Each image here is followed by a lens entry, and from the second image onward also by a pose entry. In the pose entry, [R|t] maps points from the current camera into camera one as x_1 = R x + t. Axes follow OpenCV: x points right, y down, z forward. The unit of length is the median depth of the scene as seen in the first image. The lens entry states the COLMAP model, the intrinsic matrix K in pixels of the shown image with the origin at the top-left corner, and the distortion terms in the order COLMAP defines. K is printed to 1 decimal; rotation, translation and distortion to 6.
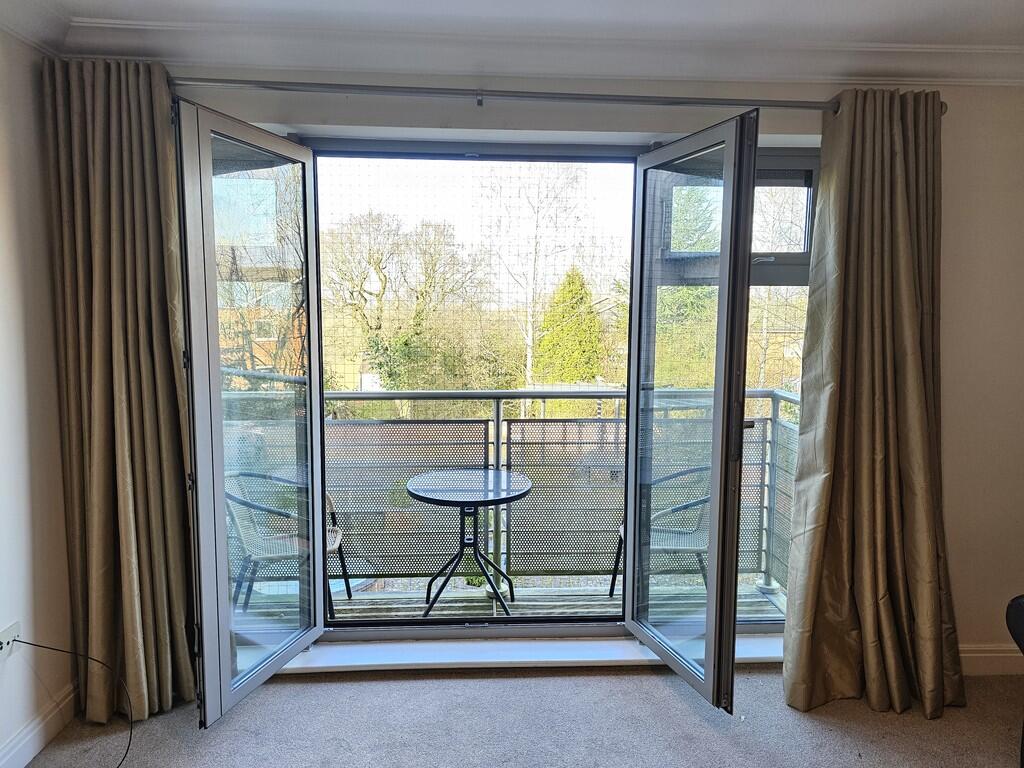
lens RADIAL K [[667.8, 0, 512.1], [0, 667.8, 380.4], [0, 0, 1]] dist [0.020766, -0.000359]
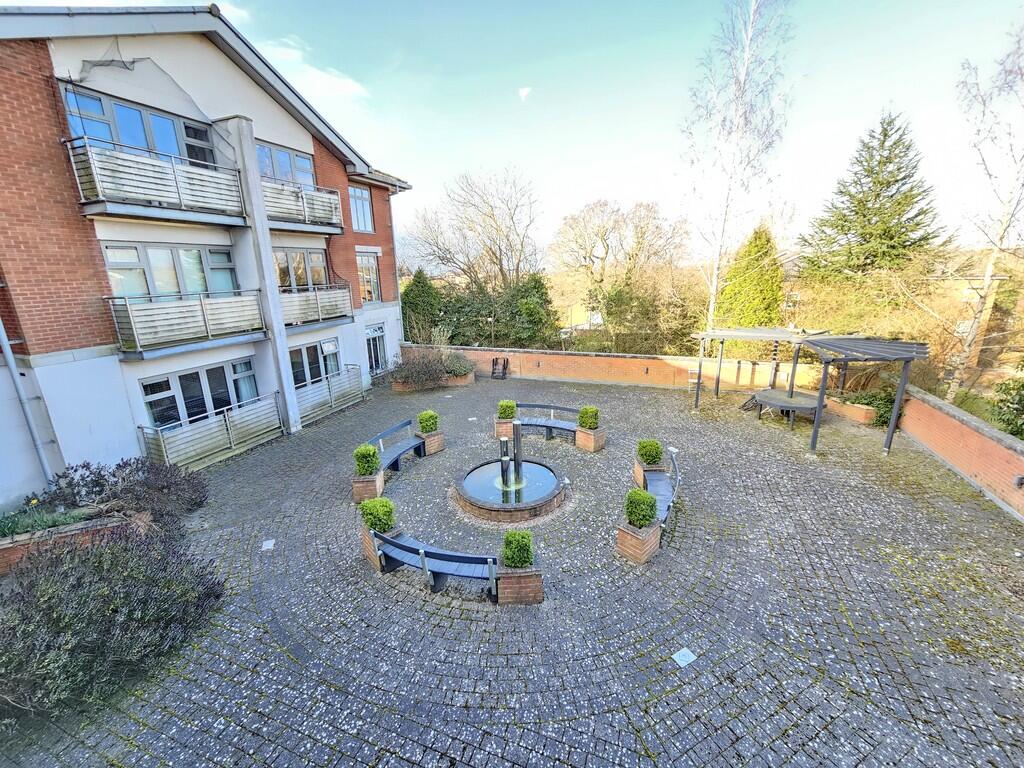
lens RADIAL K [[418.0, 0, 512.6], [0, 418.0, 380.9], [0, 0, 1]] dist [-0.002154, -0.000517]
pose [[0.916070, 0.074535, -0.394030, 0.002943], [-0.012590, 0.987437, 0.157514, -0.010739], [0.400820, -0.139333, 0.905500, 0.136591]]
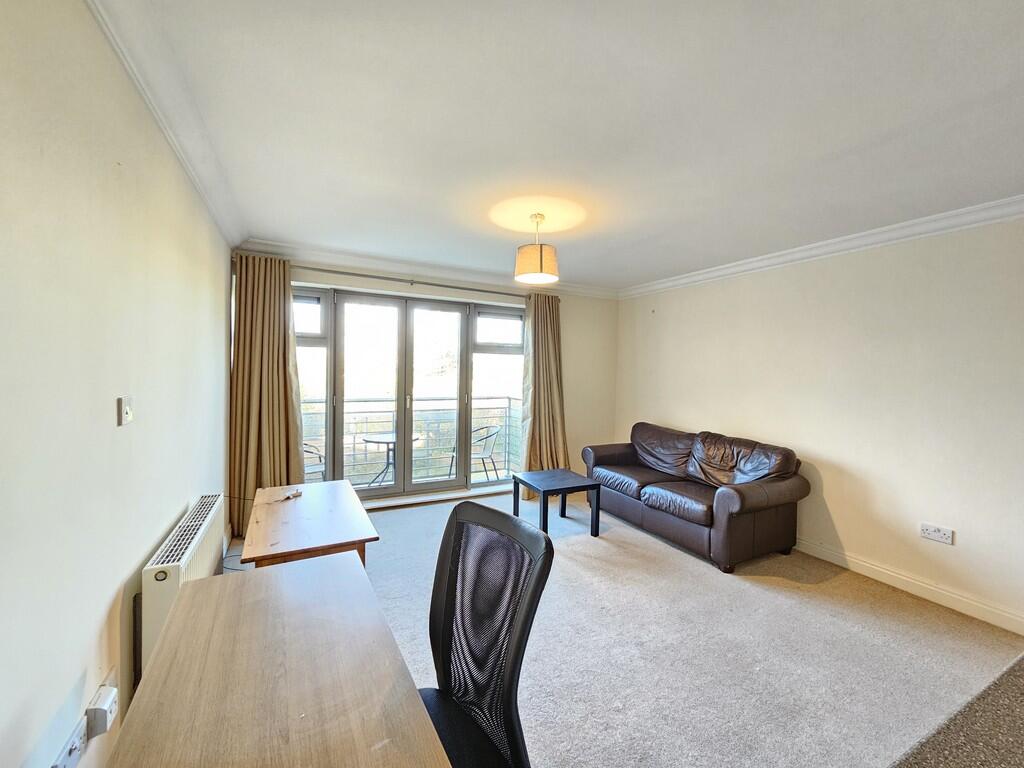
lens RADIAL K [[418.0, 0, 510.1], [0, 418.0, 381.2], [0, 0, 1]] dist [-0.002154, -0.000517]
pose [[0.909172, -0.001408, 0.416419, -0.377436], [0.032696, 0.997149, -0.068013, 0.096982], [-0.415136, 0.075451, 0.906625, -0.631318]]
